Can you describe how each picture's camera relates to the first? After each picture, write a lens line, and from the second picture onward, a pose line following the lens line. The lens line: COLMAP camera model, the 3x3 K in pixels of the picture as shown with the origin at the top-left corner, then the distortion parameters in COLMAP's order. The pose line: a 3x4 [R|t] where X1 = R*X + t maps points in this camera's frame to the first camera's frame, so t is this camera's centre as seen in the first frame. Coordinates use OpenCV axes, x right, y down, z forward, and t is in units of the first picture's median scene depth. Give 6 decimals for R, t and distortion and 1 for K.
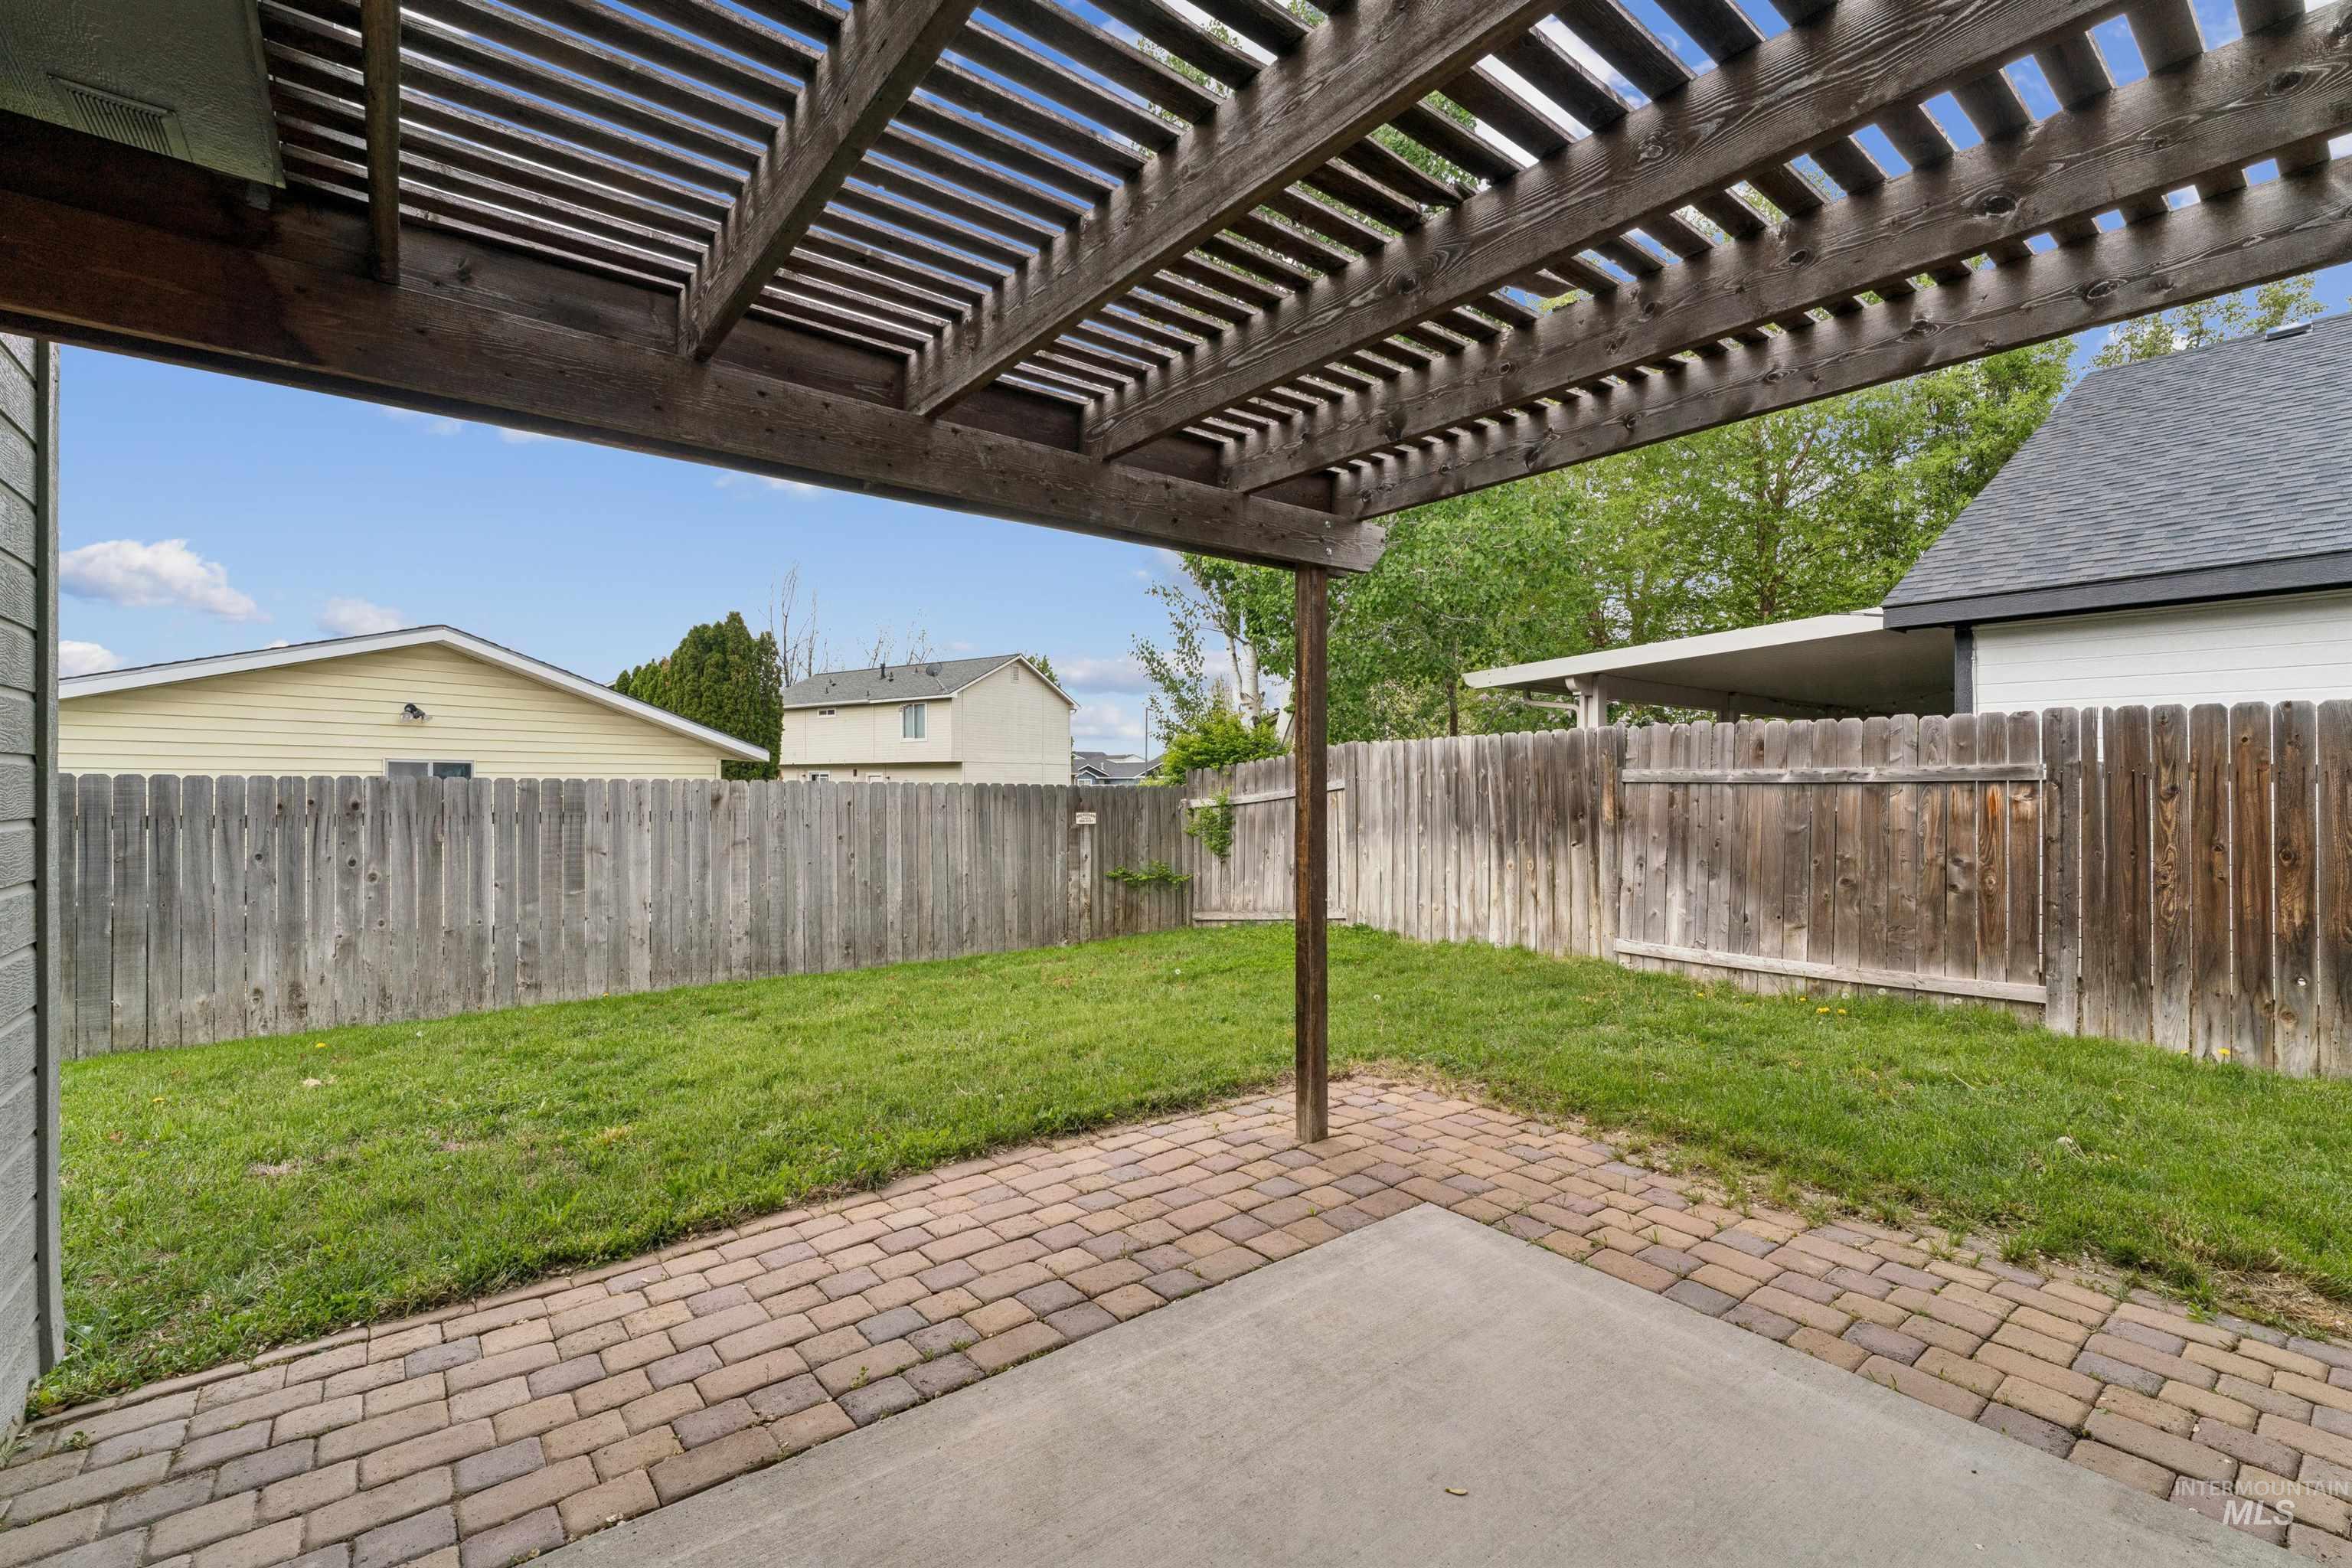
lens RADIAL K [[1008.0, 0, 1175.8], [0, 1008.0, 789.6], [0, 0, 1]] dist [-0.002837, 0.000041]
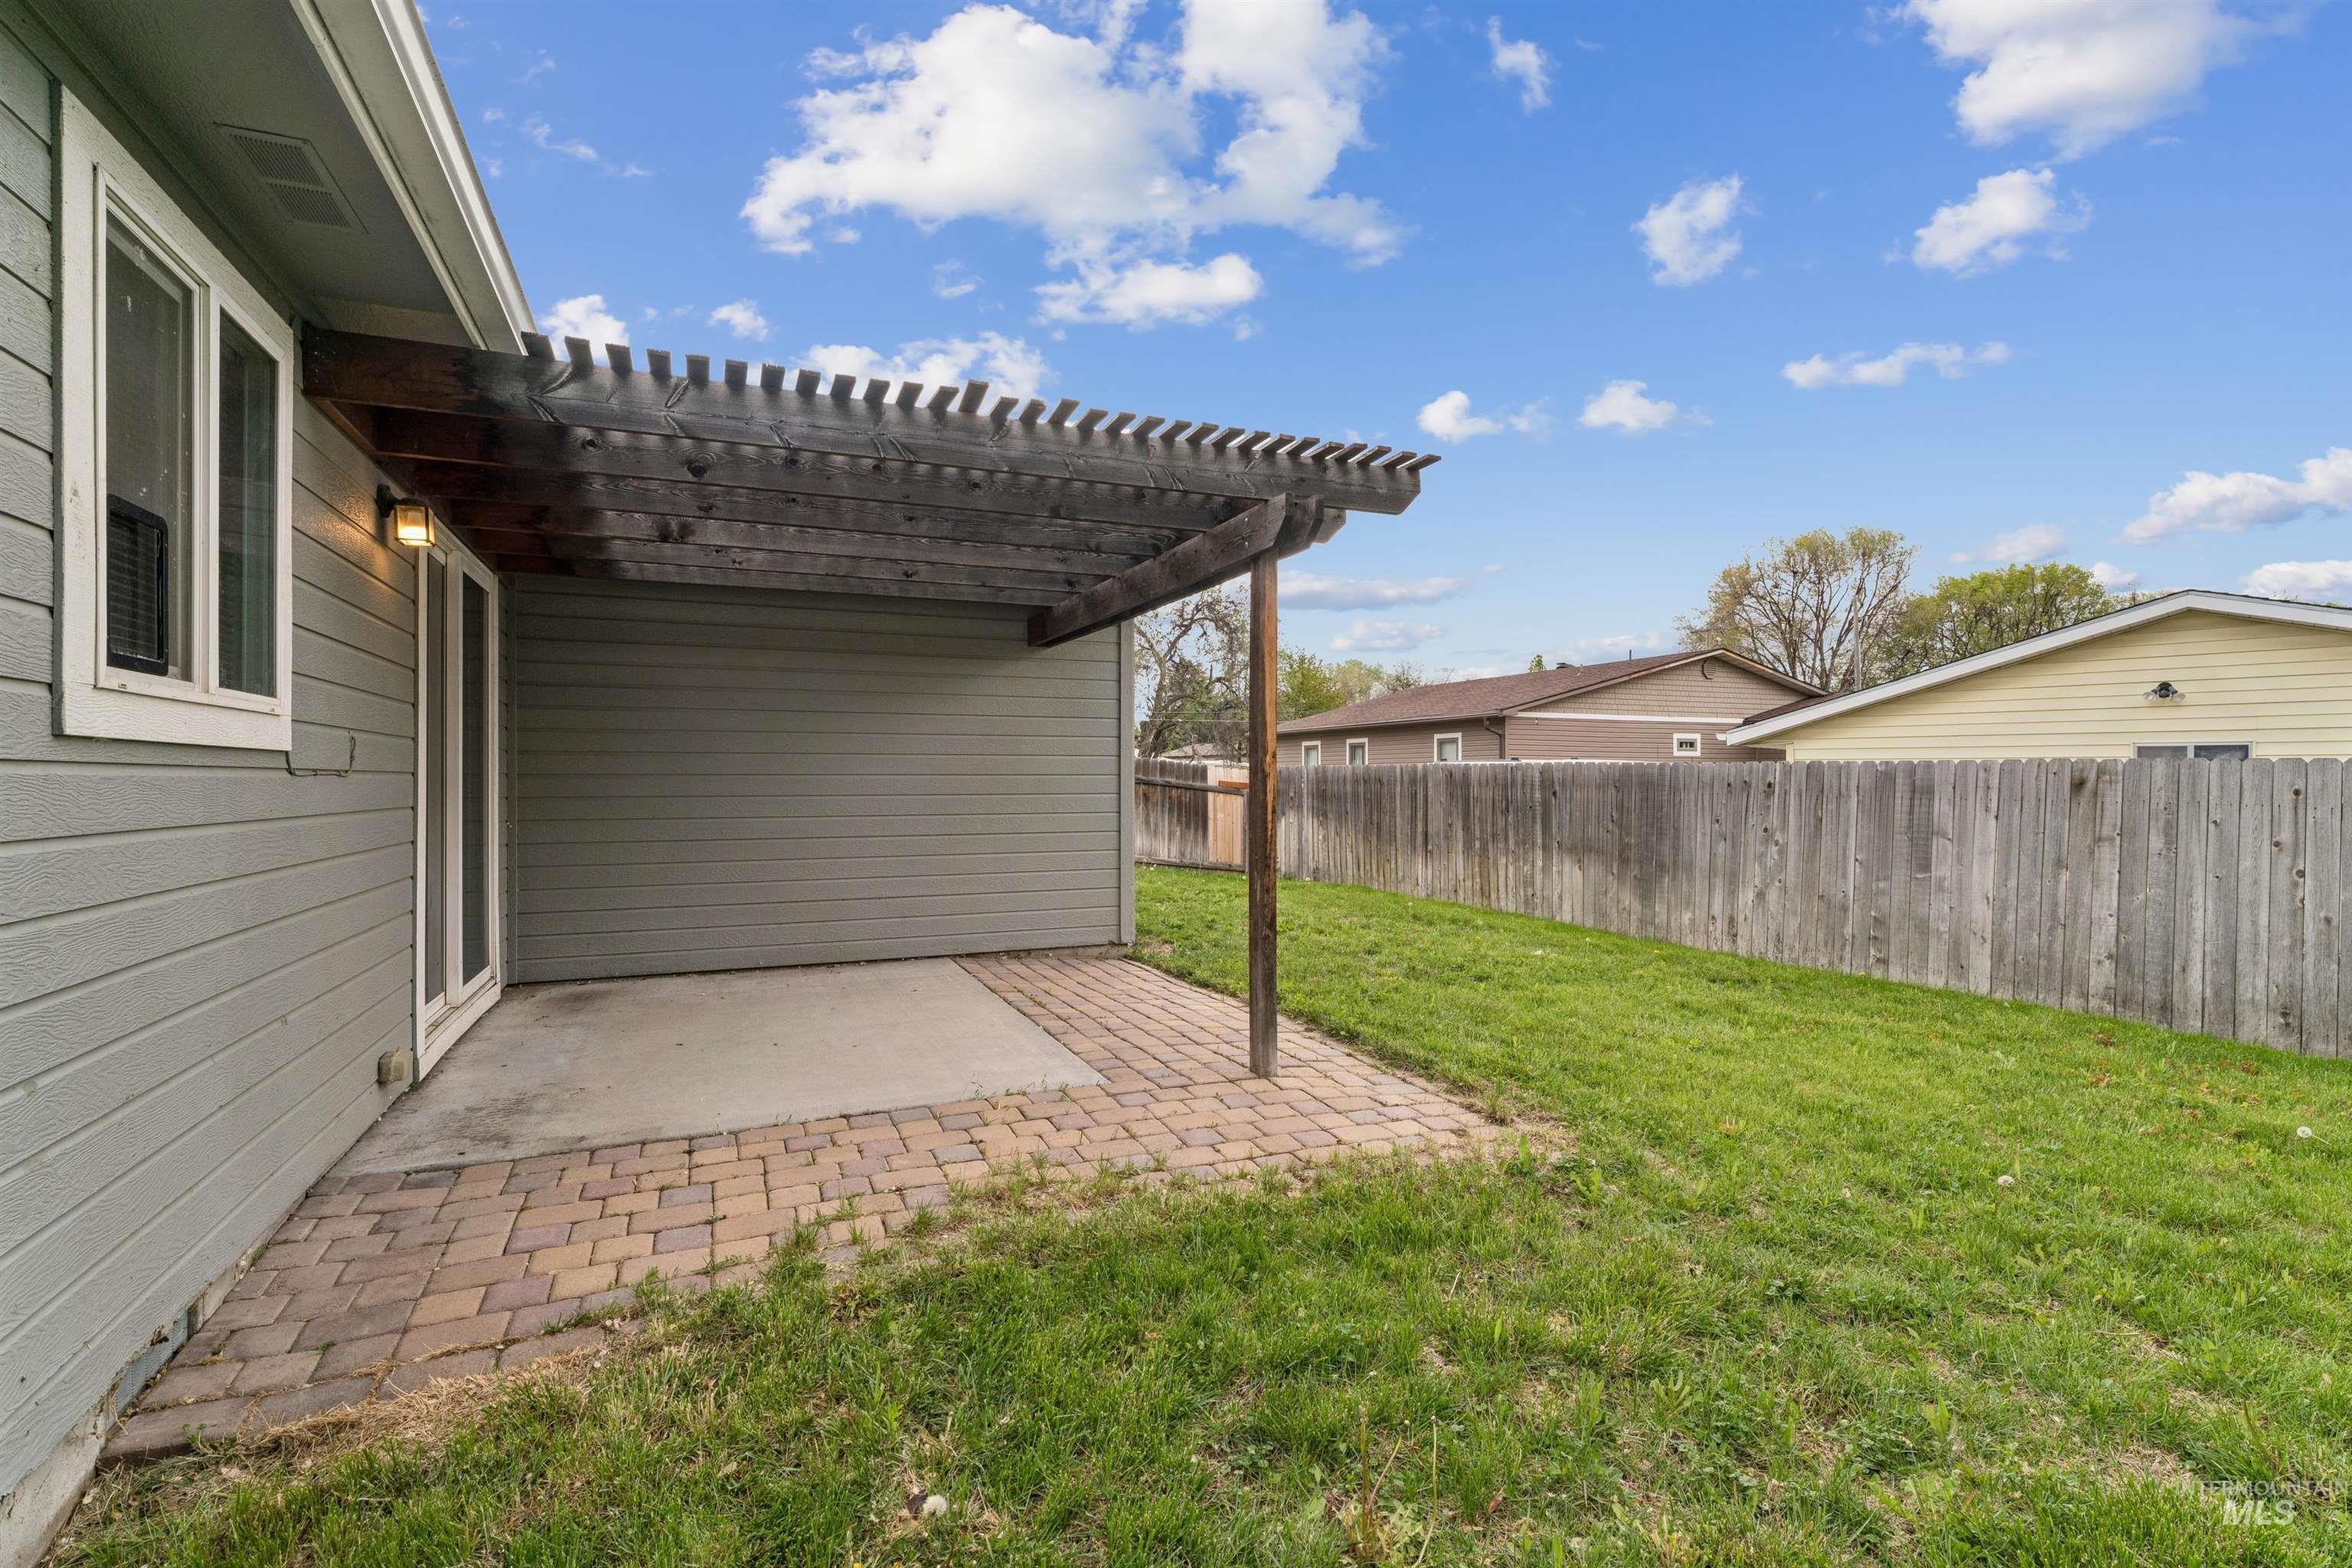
lens RADIAL K [[1079.4, 0, 1176.0], [0, 1079.4, 784.0], [0, 0, 1]] dist [0.000531, 0.000028]
pose [[-0.253703, 0.004374, -0.967272, 0.598526], [-0.006263, 0.999961, 0.006165, 0.010117], [0.967262, 0.007622, -0.253666, 0.552776]]
